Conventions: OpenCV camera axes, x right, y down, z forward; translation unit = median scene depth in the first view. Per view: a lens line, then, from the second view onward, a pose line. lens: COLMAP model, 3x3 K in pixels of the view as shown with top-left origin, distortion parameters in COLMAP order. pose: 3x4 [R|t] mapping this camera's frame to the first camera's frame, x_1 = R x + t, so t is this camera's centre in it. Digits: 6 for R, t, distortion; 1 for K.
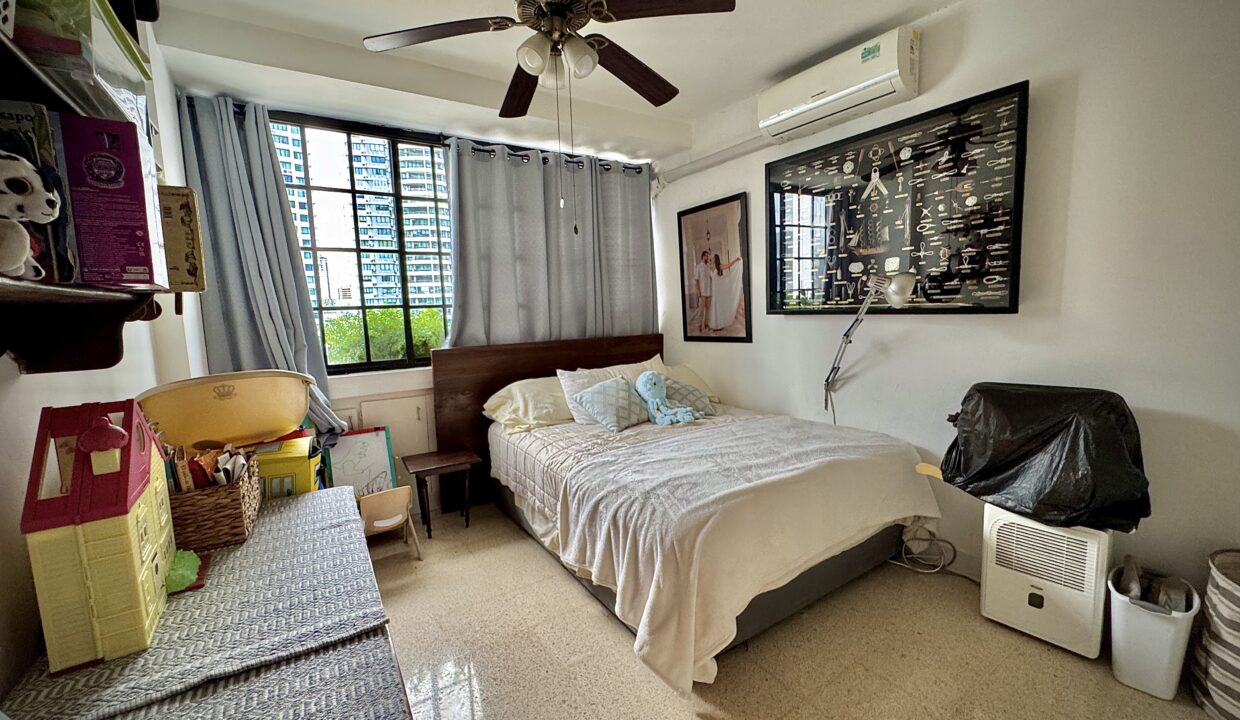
lens RADIAL K [[493.8, 0, 620.9], [0, 493.8, 361.3], [0, 0, 1]] dist [-0.006340, 0.001360]
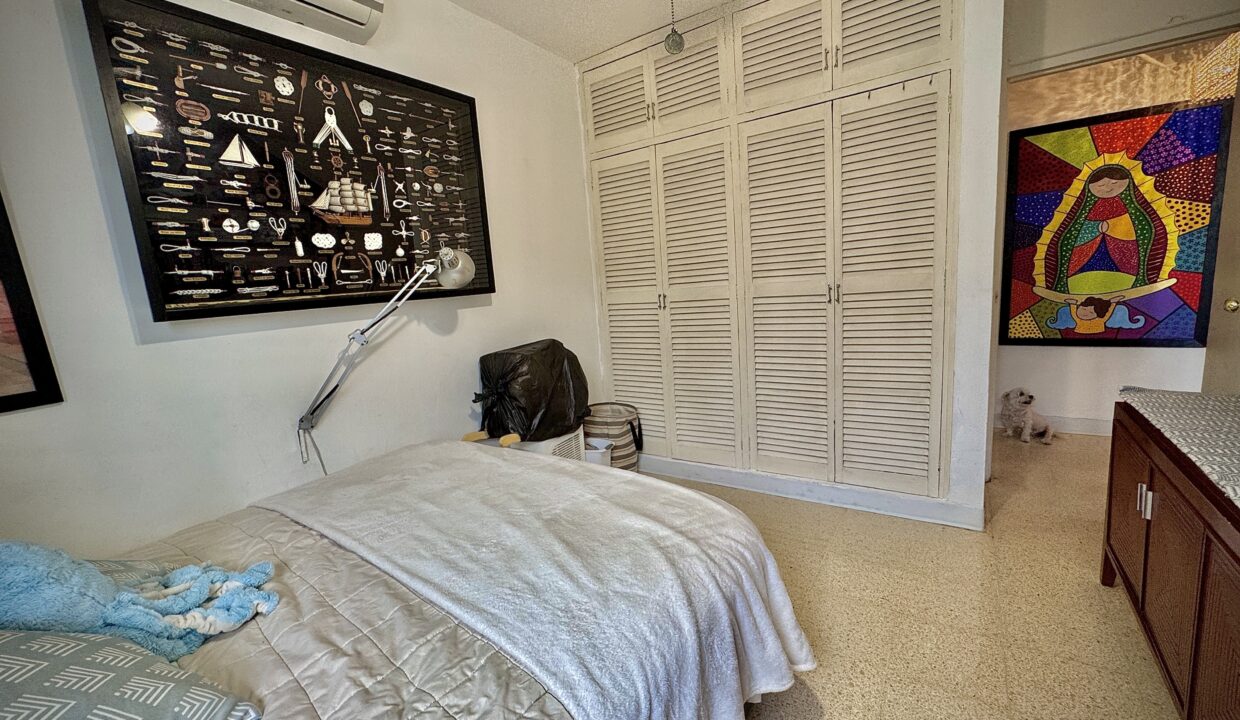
lens RADIAL K [[493.8, 0, 621.4], [0, 493.8, 358.8], [0, 0, 1]] dist [-0.006340, 0.001360]
pose [[-0.392299, -0.116086, 0.912483, -0.372435], [0.162979, 0.967537, 0.193159, -0.096176], [-0.905284, 0.224492, -0.360644, 0.939506]]
